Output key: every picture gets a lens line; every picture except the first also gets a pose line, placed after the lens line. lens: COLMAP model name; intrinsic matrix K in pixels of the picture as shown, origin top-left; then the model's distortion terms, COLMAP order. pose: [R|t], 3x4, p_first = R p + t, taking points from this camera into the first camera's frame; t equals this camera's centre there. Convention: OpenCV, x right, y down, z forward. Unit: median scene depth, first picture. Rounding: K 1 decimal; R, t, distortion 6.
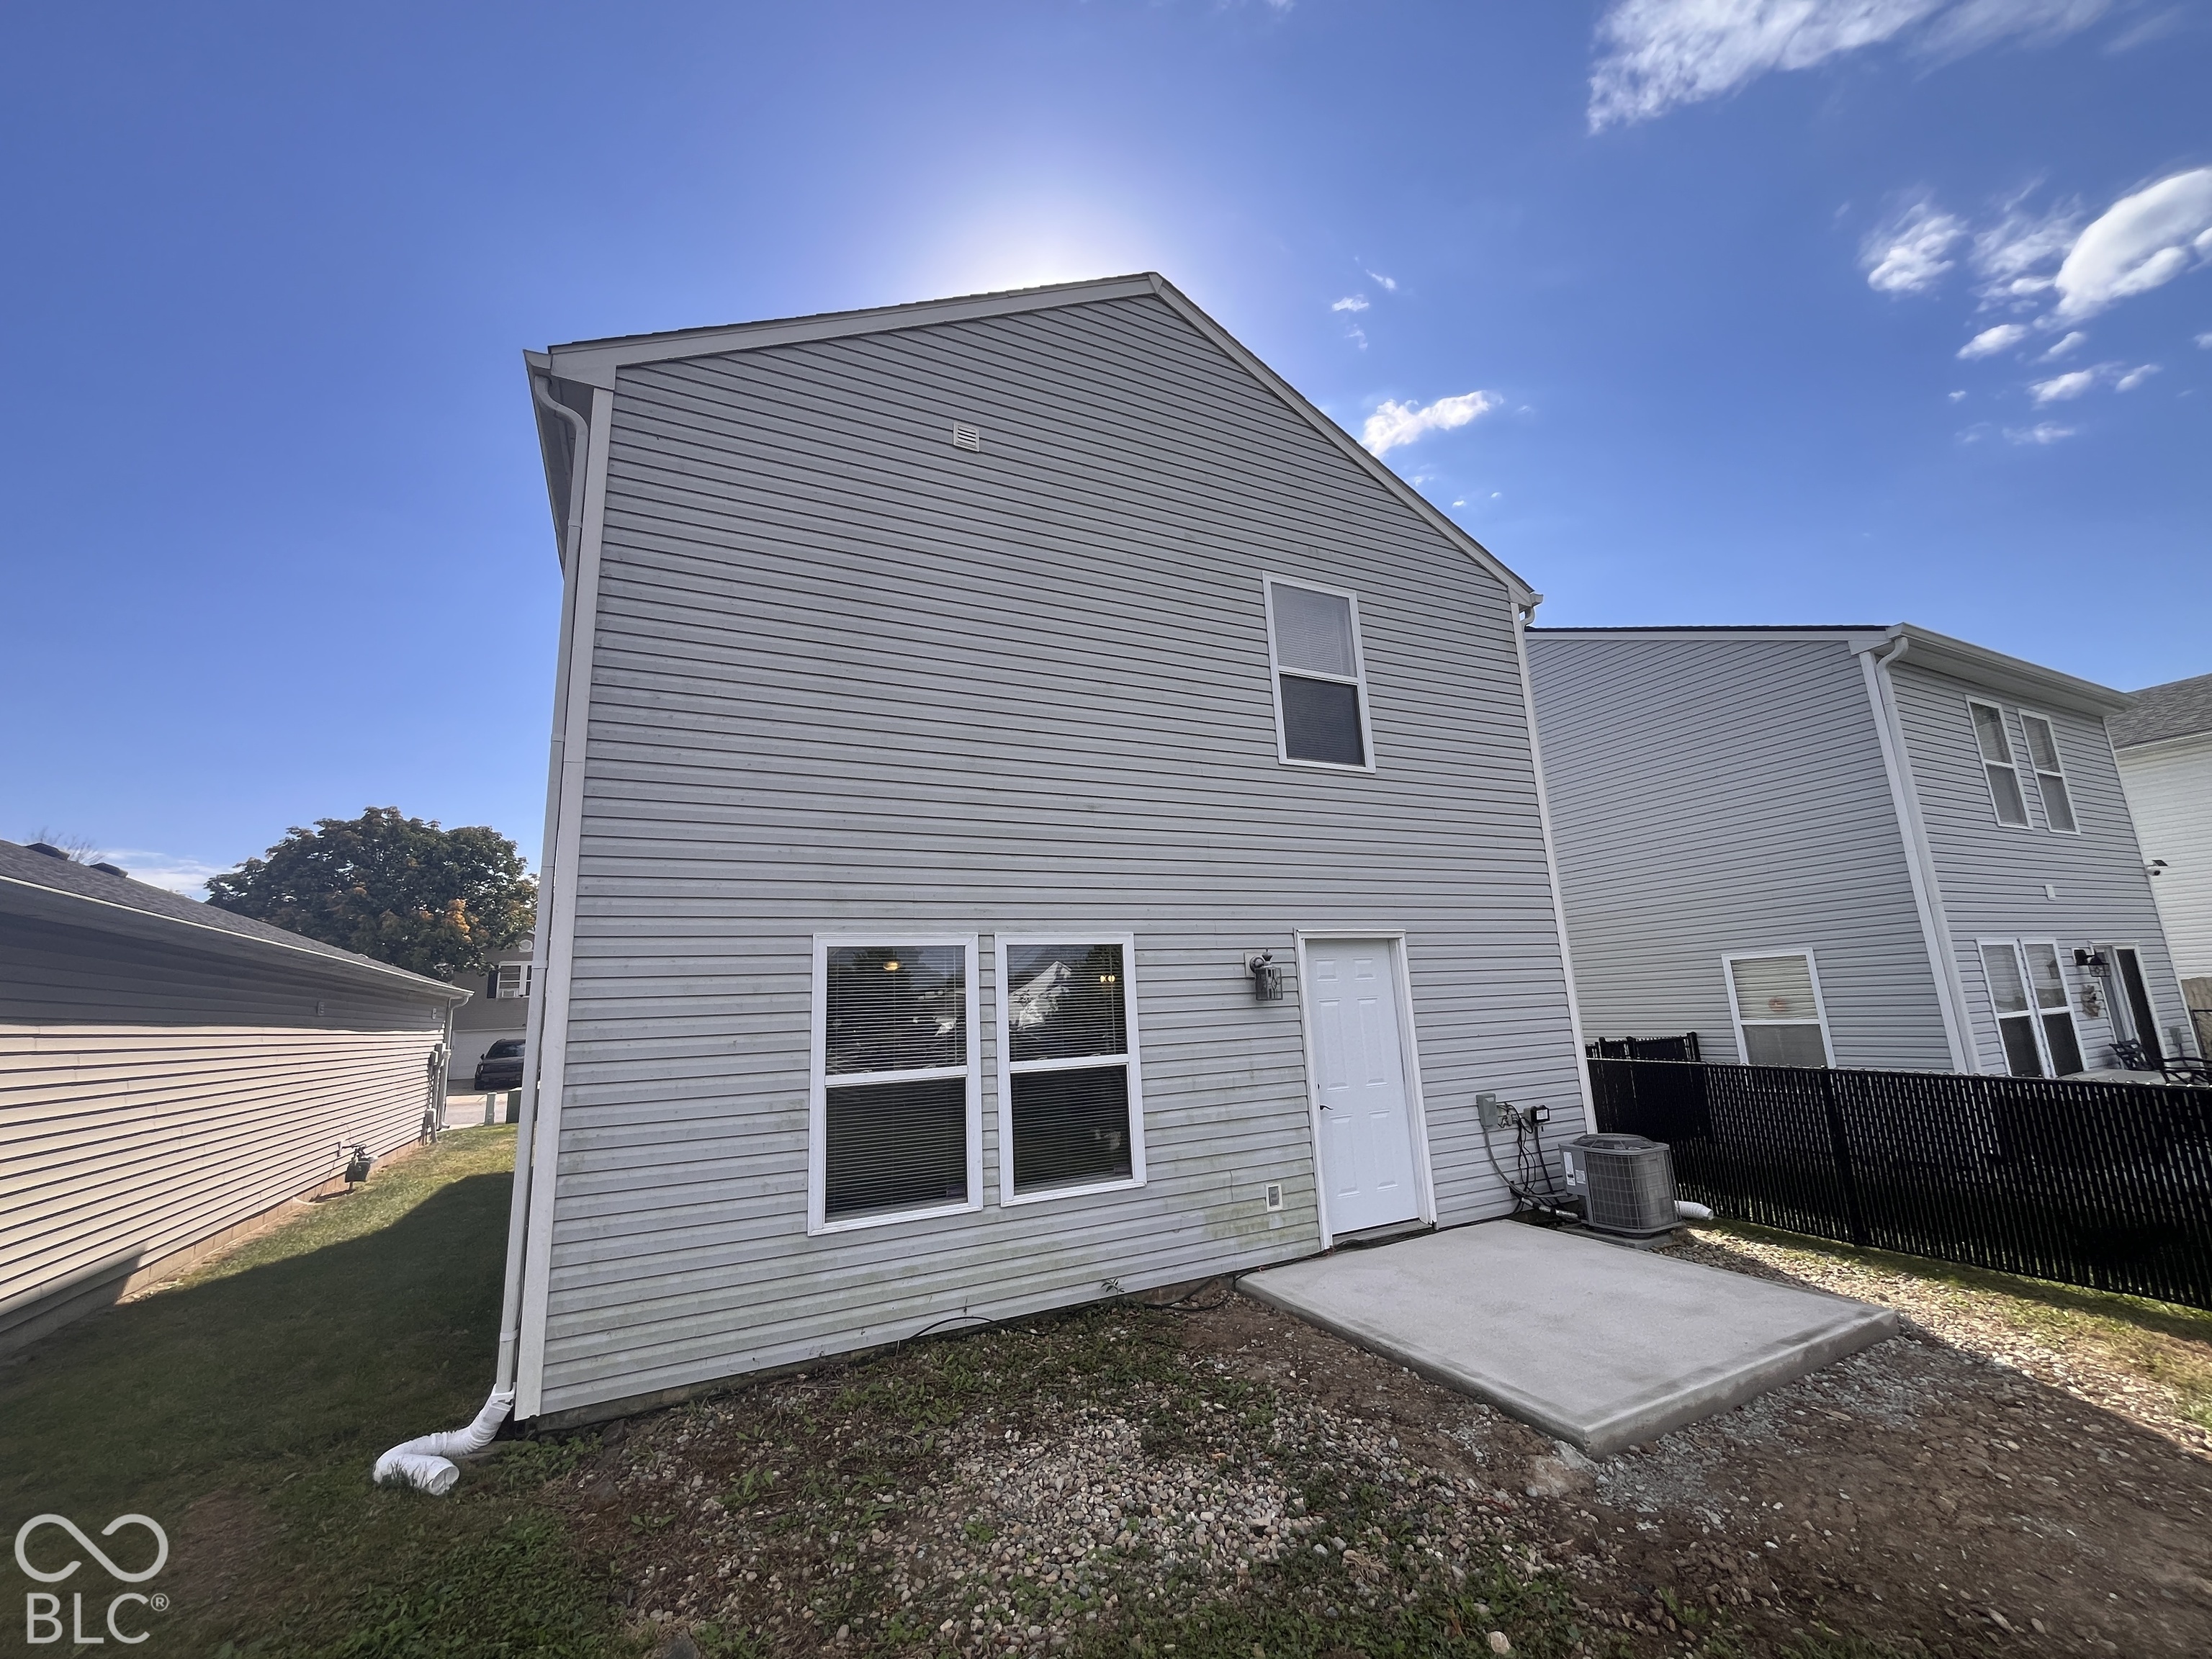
lens RADIAL K [[896.1, 0, 1106.5], [0, 896.1, 830.3], [0, 0, 1]] dist [-0.002466, -0.000054]
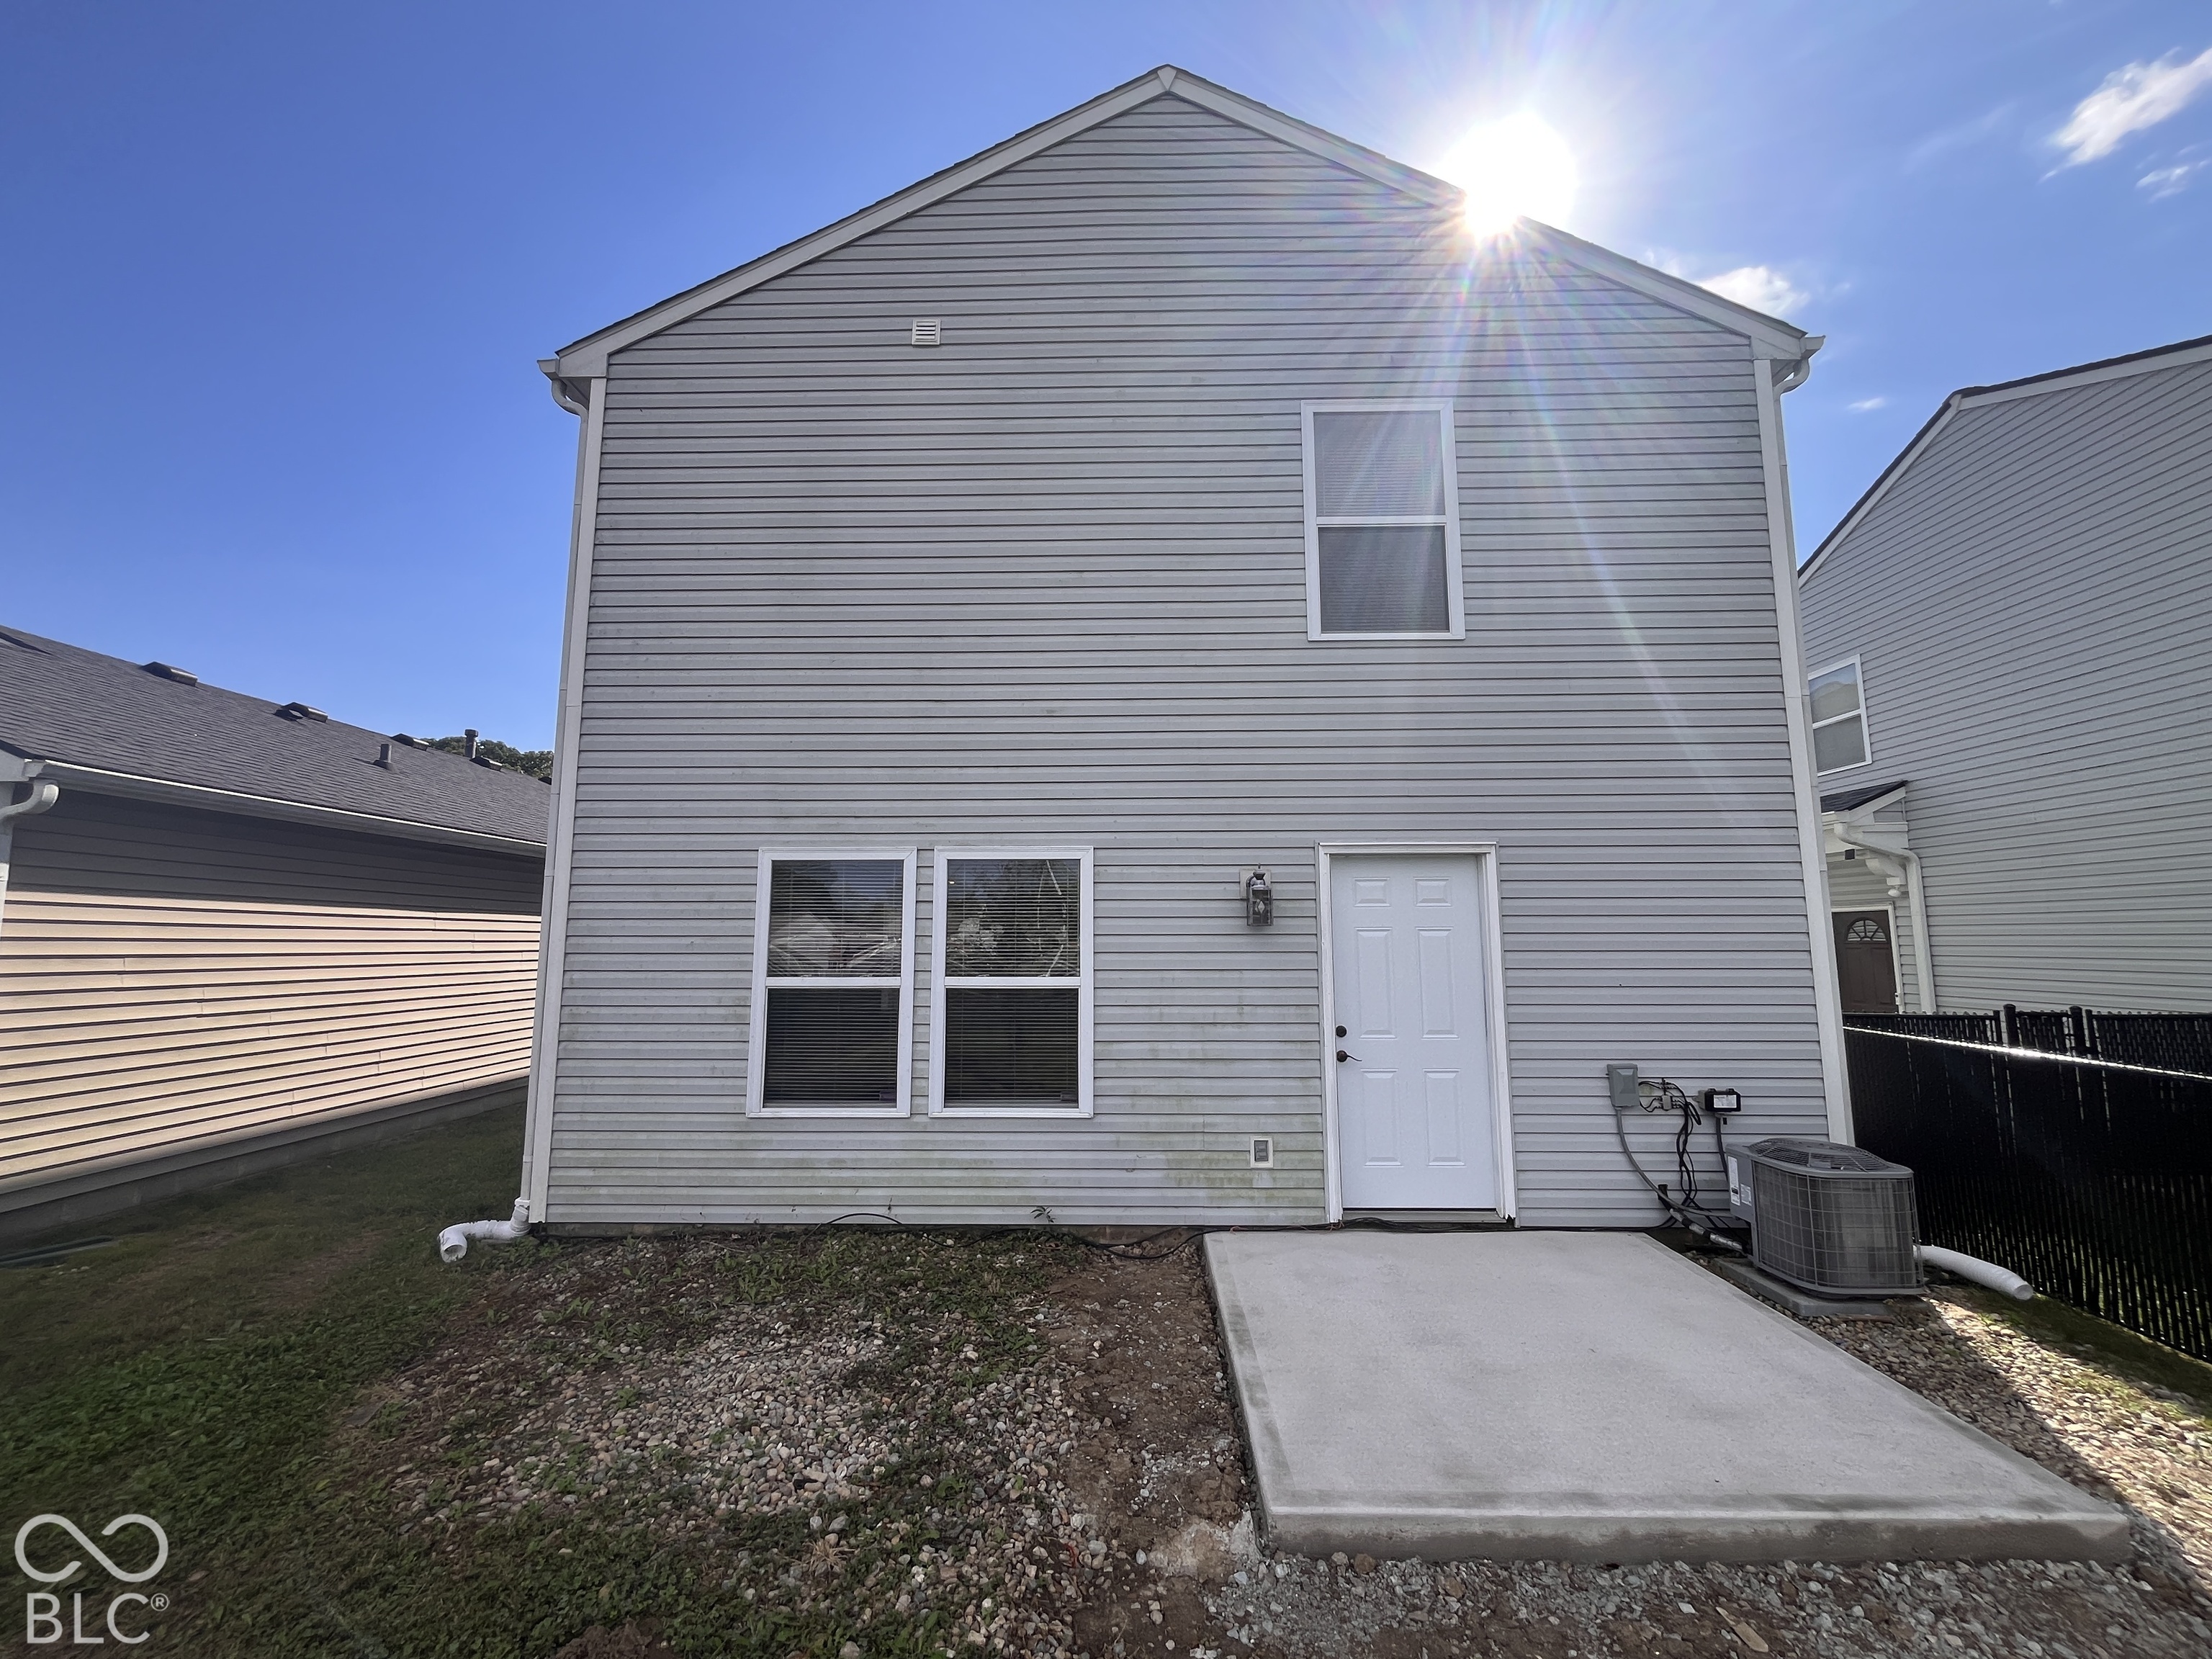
lens RADIAL K [[896.1, 0, 1107.1], [0, 896.1, 830.0], [0, 0, 1]] dist [-0.002466, -0.000054]
pose [[0.882913, -0.012947, -0.469358, 0.539927], [0.054691, 0.995651, 0.075415, 0.033831], [0.466340, -0.092255, 0.879782, 0.237599]]
